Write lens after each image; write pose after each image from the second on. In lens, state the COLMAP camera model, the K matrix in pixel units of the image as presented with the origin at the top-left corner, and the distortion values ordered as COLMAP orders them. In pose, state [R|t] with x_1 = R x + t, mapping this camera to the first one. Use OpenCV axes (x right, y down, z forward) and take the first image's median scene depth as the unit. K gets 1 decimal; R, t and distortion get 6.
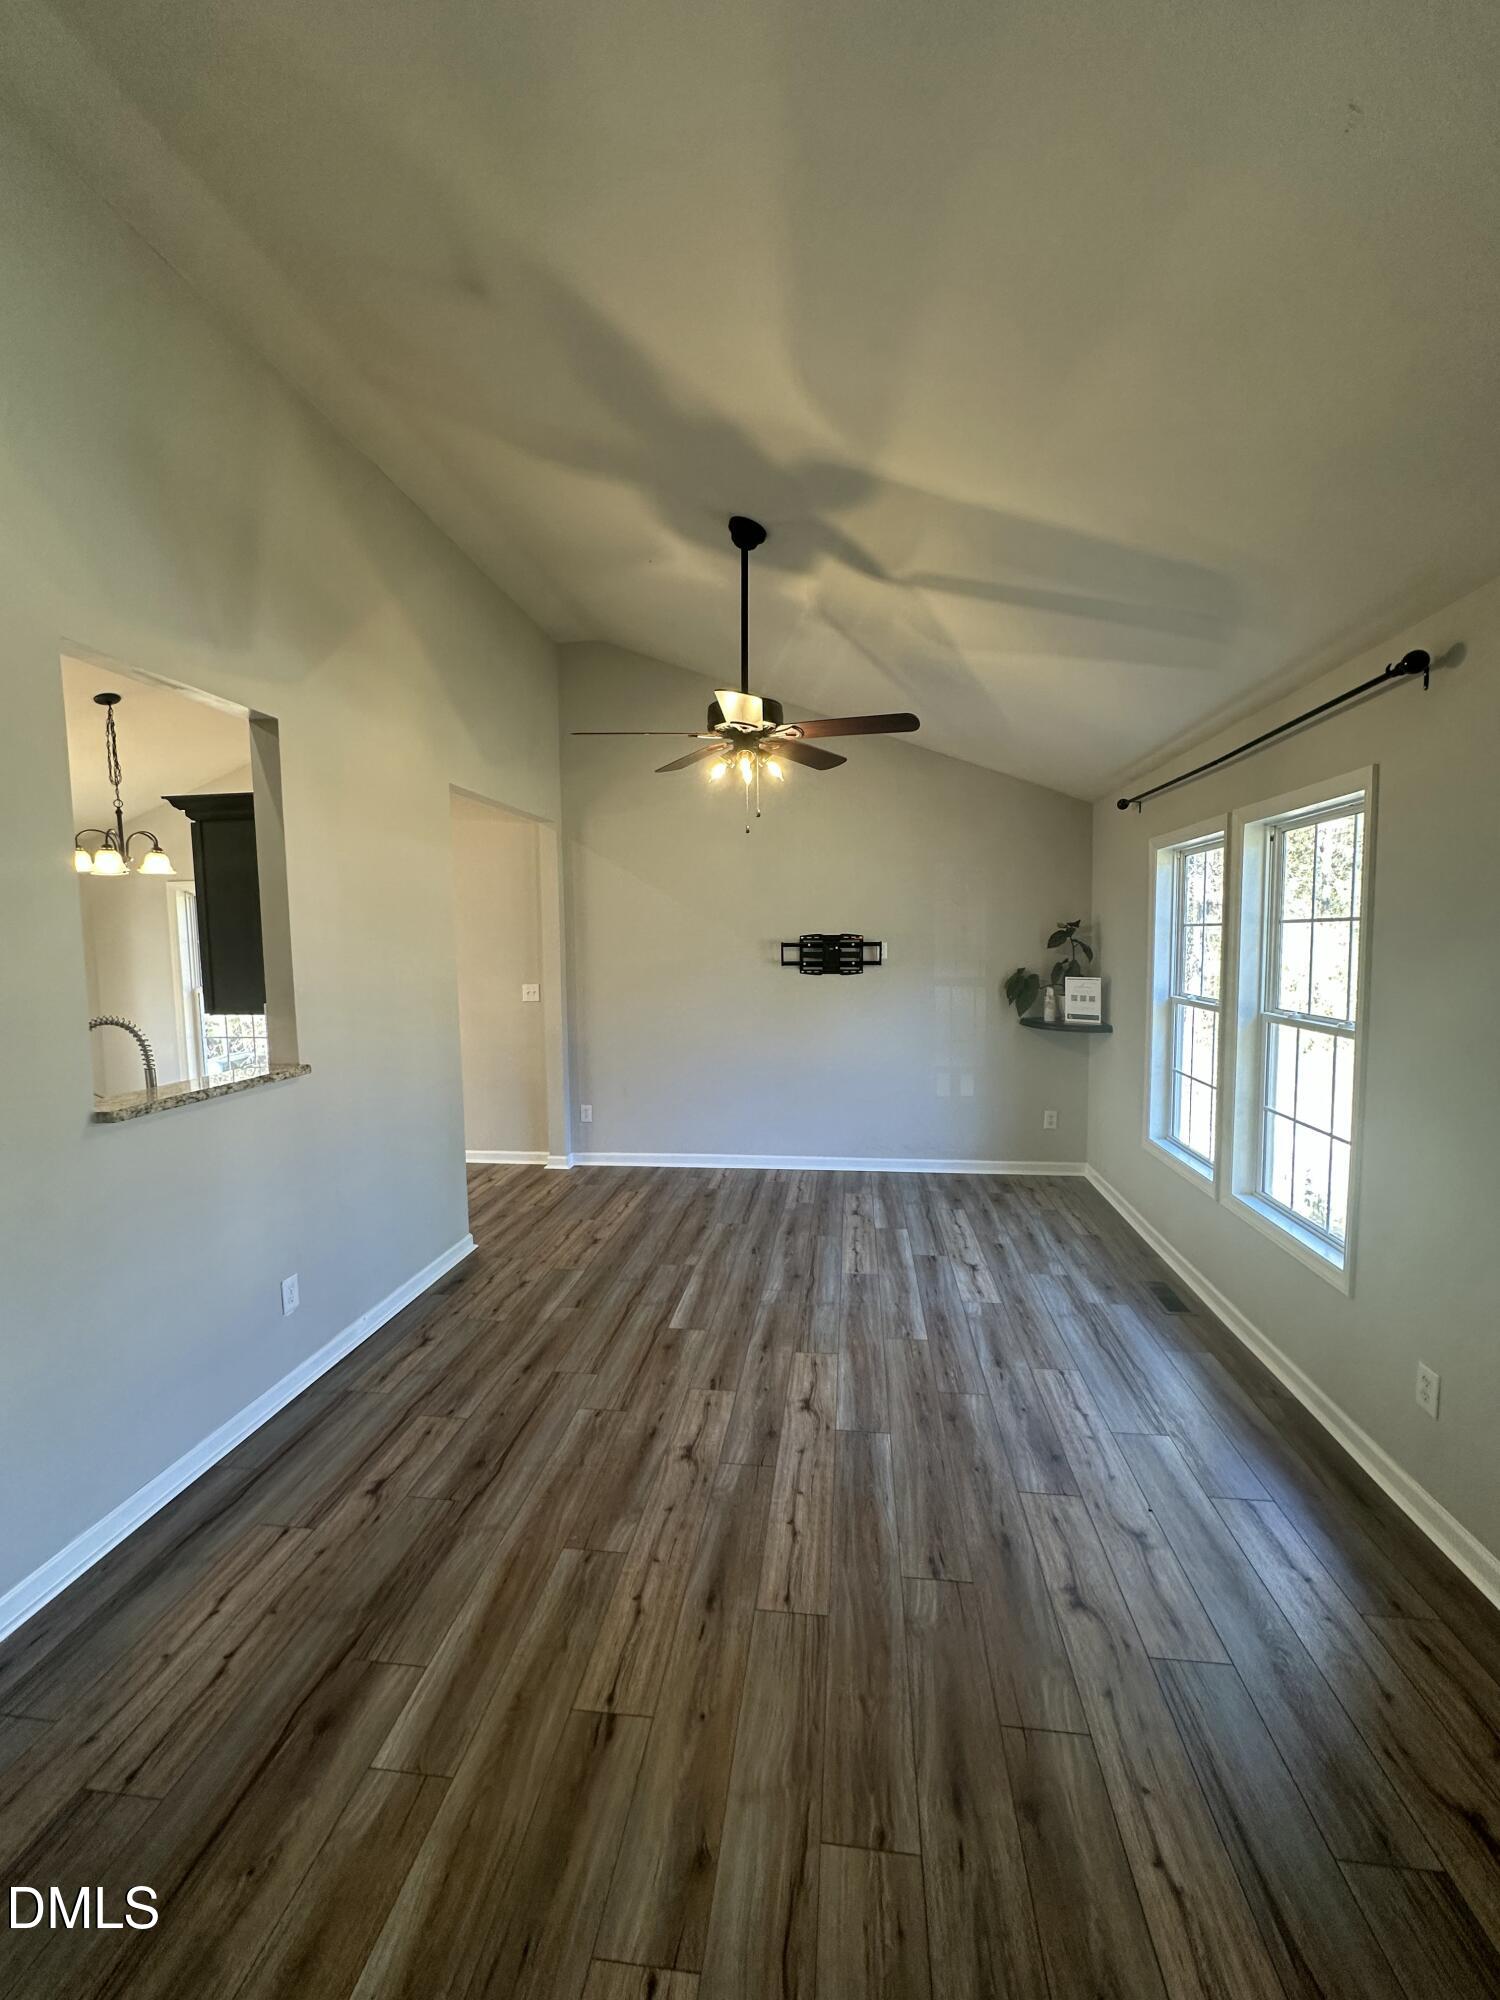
lens RADIAL K [[791.7, 0, 753.1], [0, 791.7, 996.9], [0, 0, 1]] dist [-0.000304, -0.000194]
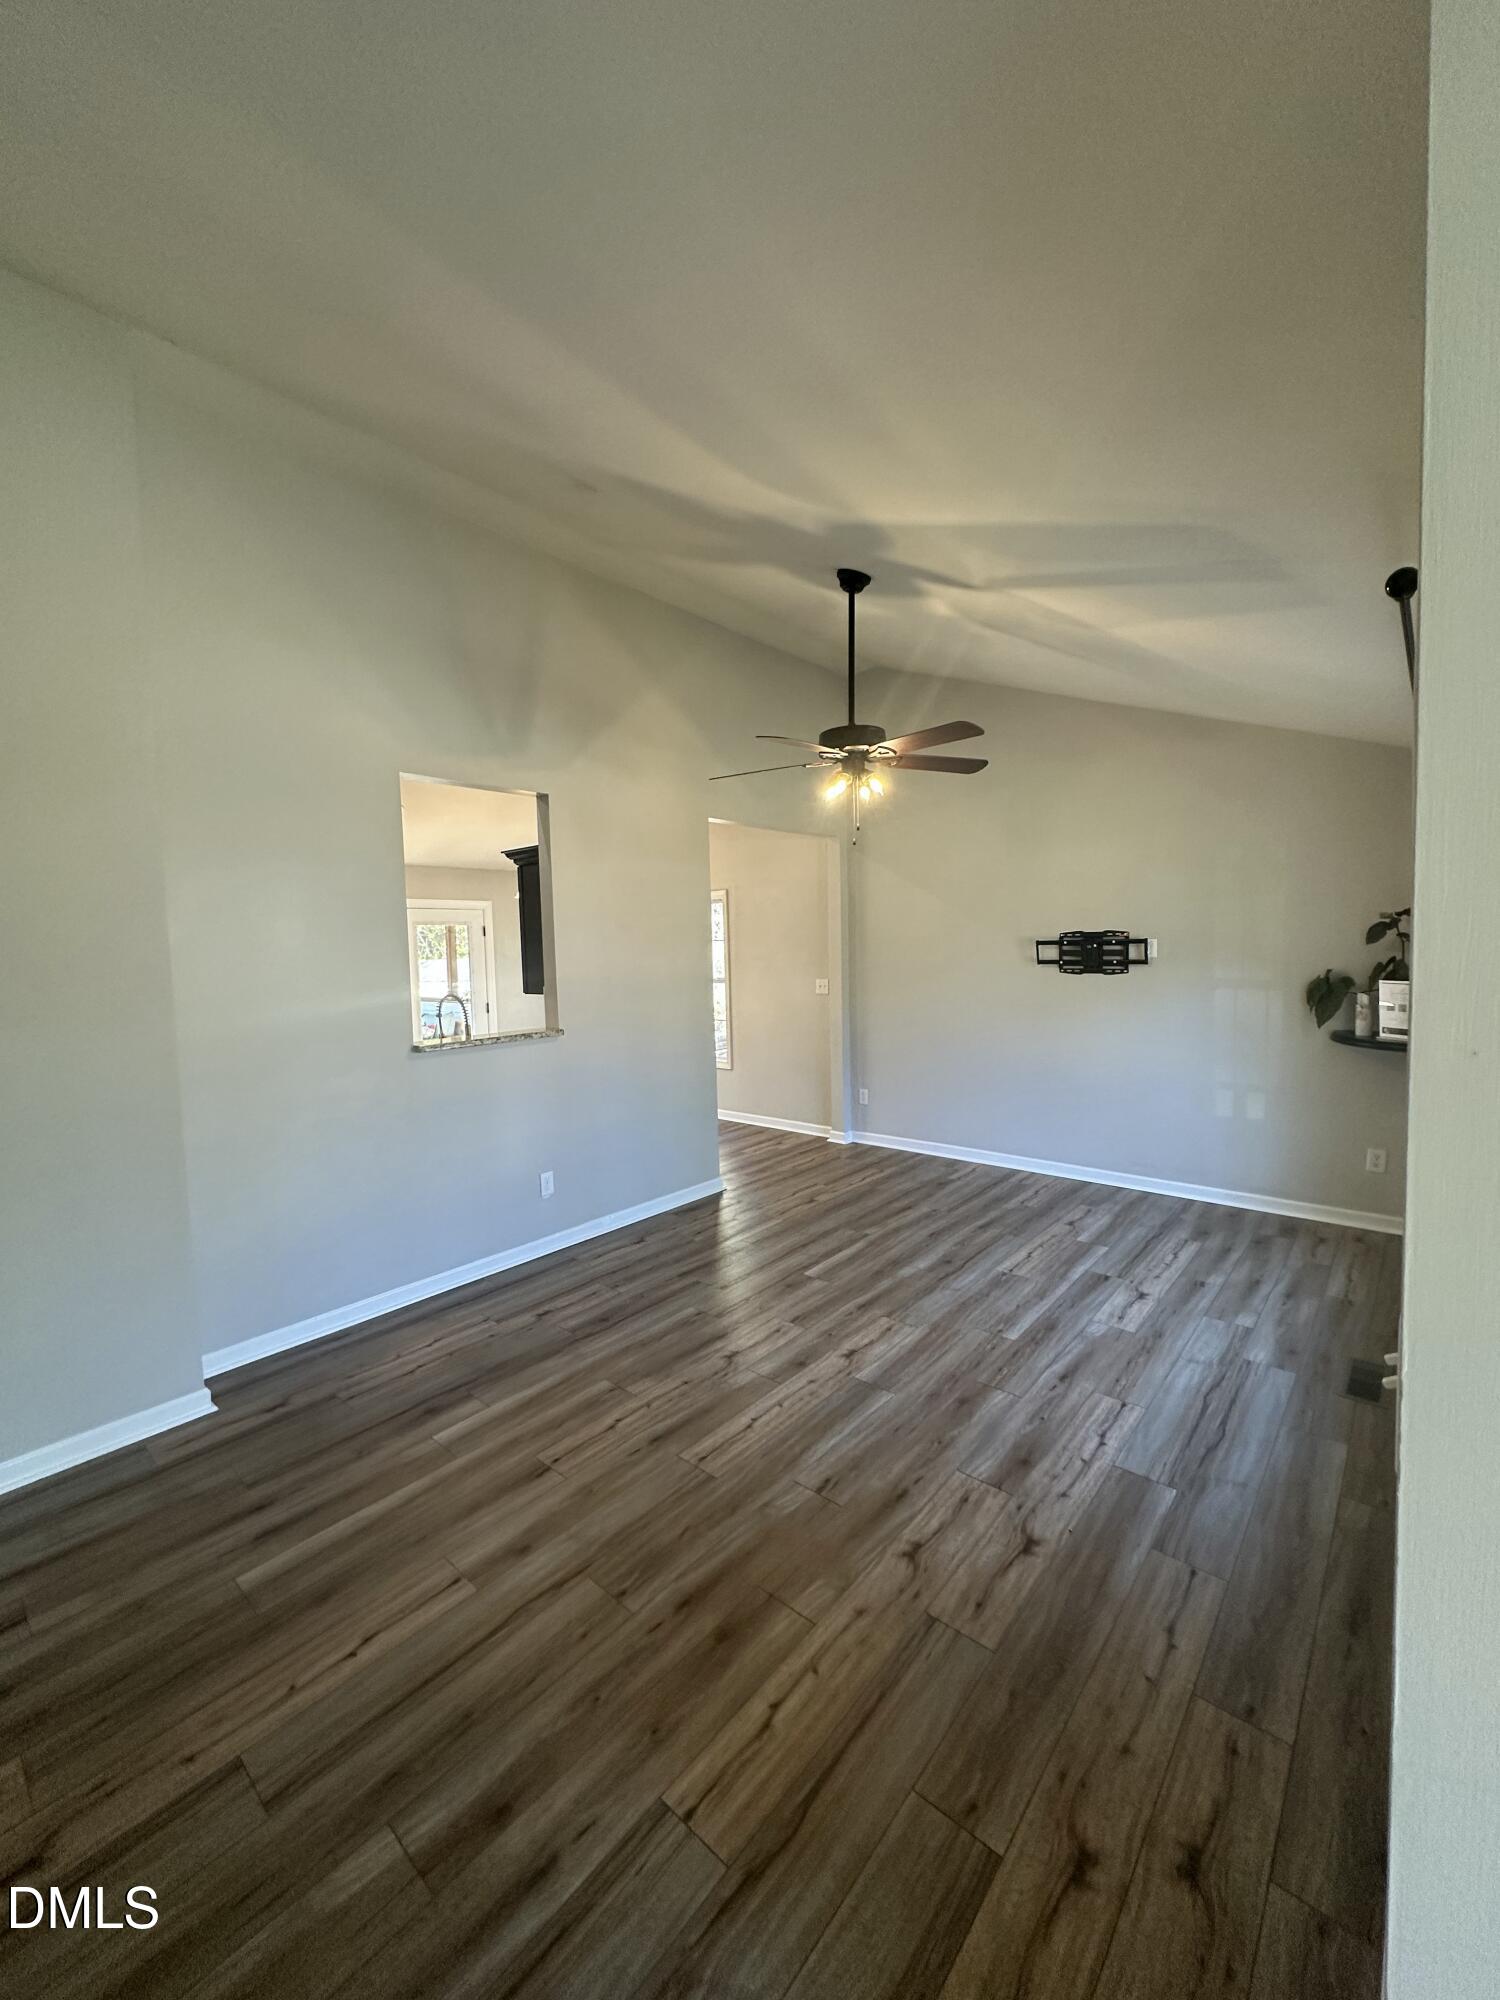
lens RADIAL K [[791.7, 0, 753.1], [0, 791.7, 996.9], [0, 0, 1]] dist [-0.000304, -0.000194]
pose [[0.830191, 0.029442, -0.556701, 0.441602], [-0.028423, 0.999541, 0.010476, 0.001031], [0.556754, 0.007126, 0.830647, -0.010108]]
